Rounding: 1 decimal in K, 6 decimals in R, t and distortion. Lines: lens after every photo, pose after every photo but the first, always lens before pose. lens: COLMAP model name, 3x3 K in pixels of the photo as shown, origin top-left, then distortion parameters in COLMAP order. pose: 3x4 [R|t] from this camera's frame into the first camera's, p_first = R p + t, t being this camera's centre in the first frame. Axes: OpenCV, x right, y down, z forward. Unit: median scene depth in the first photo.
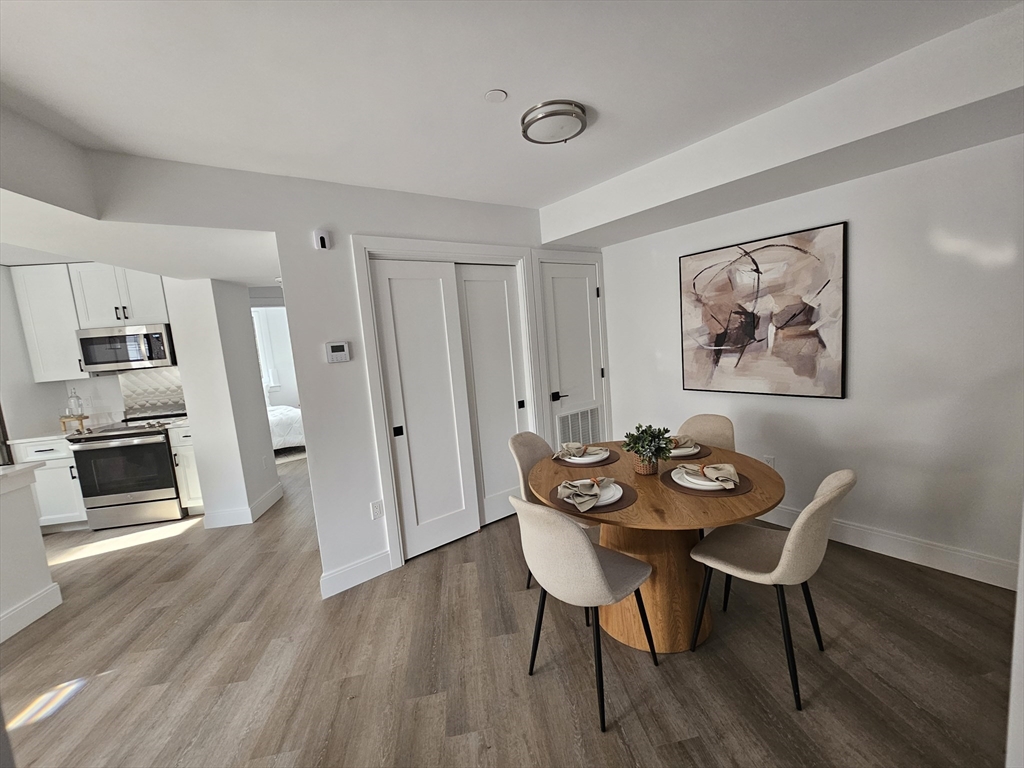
lens RADIAL K [[418.9, 0, 515.5], [0, 418.9, 384.1], [0, 0, 1]] dist [0.000403, 0.000166]
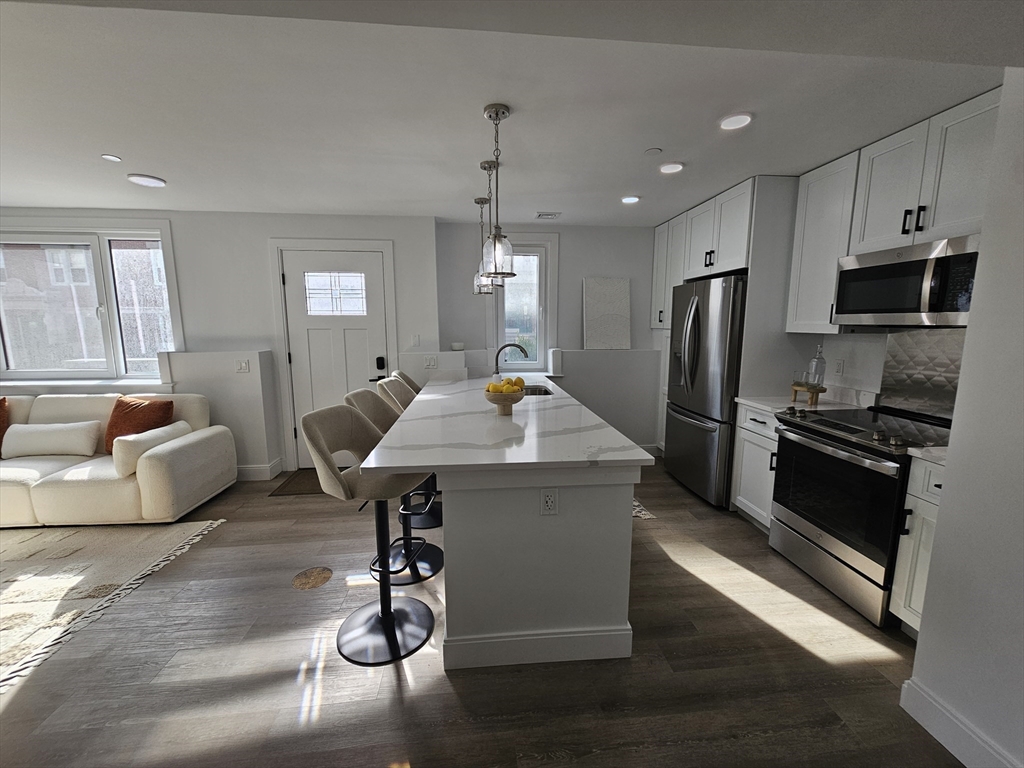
lens RADIAL K [[418.9, 0, 515.5], [0, 418.9, 384.1], [0, 0, 1]] dist [0.000403, 0.000166]
pose [[-0.043694, 0.225736, -0.973208, -0.348997], [-0.118302, 0.966116, 0.229402, -0.029774], [0.992016, 0.125156, -0.015509, 0.530291]]
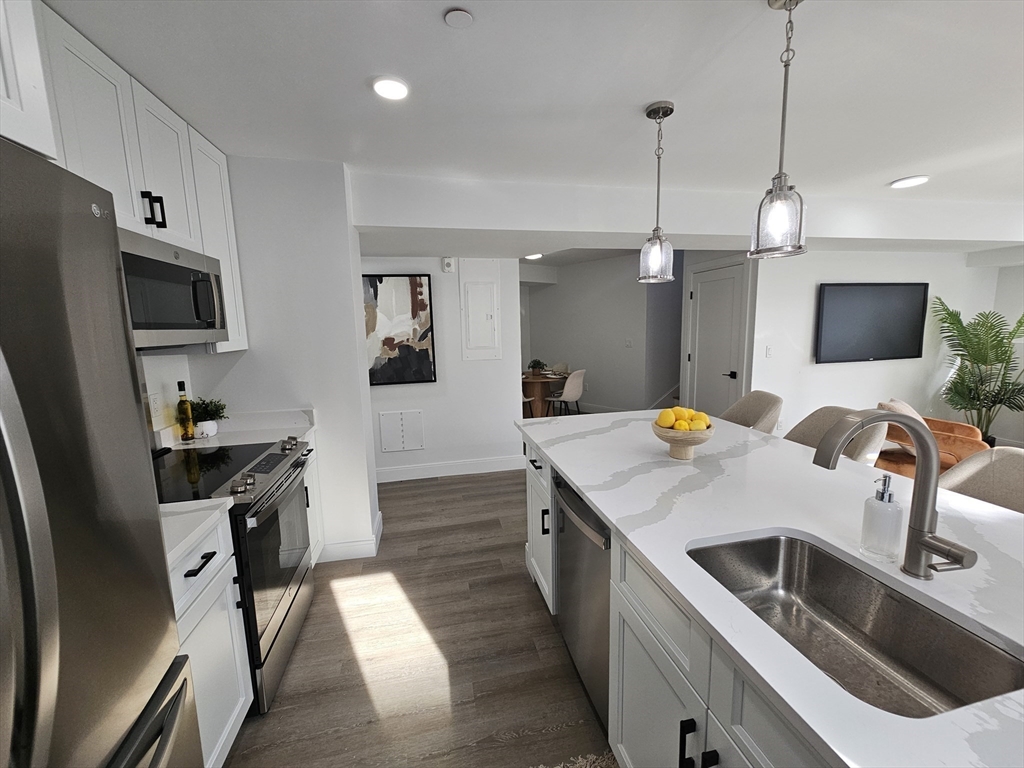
lens RADIAL K [[418.9, 0, 515.5], [0, 418.9, 384.1], [0, 0, 1]] dist [0.000403, 0.000166]
pose [[-0.075800, -0.058336, 0.995415, -1.396977], [0.148838, 0.986441, 0.069144, 0.024795], [-0.985952, 0.153397, -0.066090, 0.706442]]
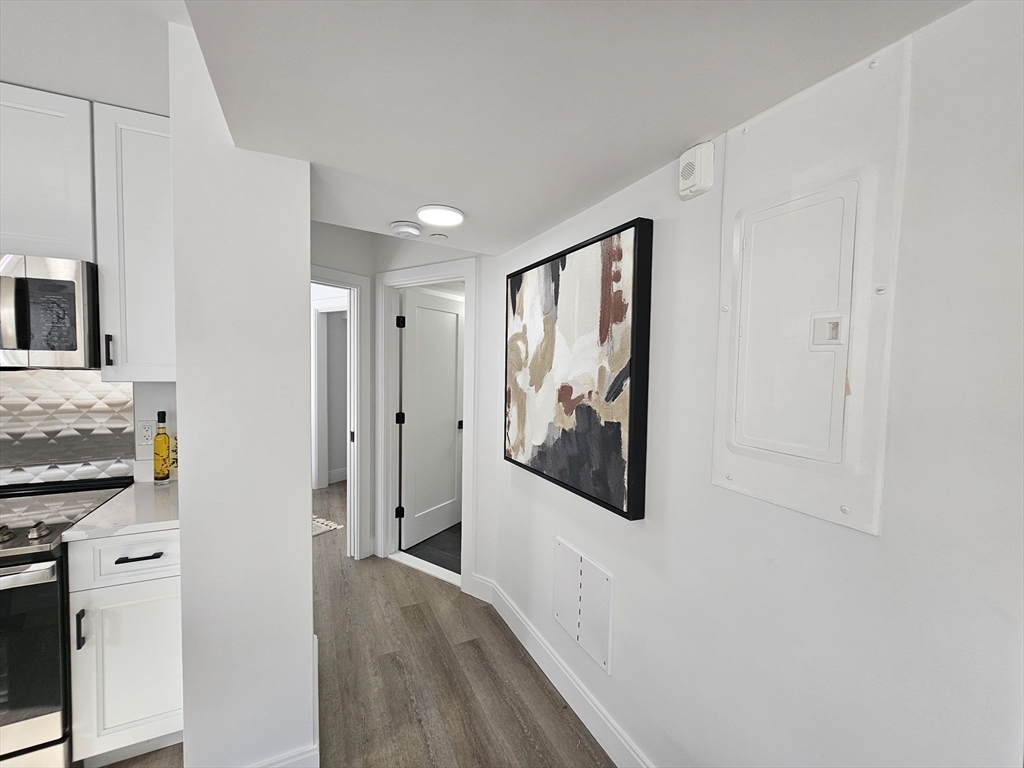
lens RADIAL K [[418.9, 0, 515.5], [0, 418.9, 384.1], [0, 0, 1]] dist [0.000403, 0.000166]
pose [[0.942937, 0.082685, 0.322542, -0.580241], [-0.055041, 0.994057, -0.093921, -0.015538], [-0.328391, 0.070808, 0.941884, 0.512565]]
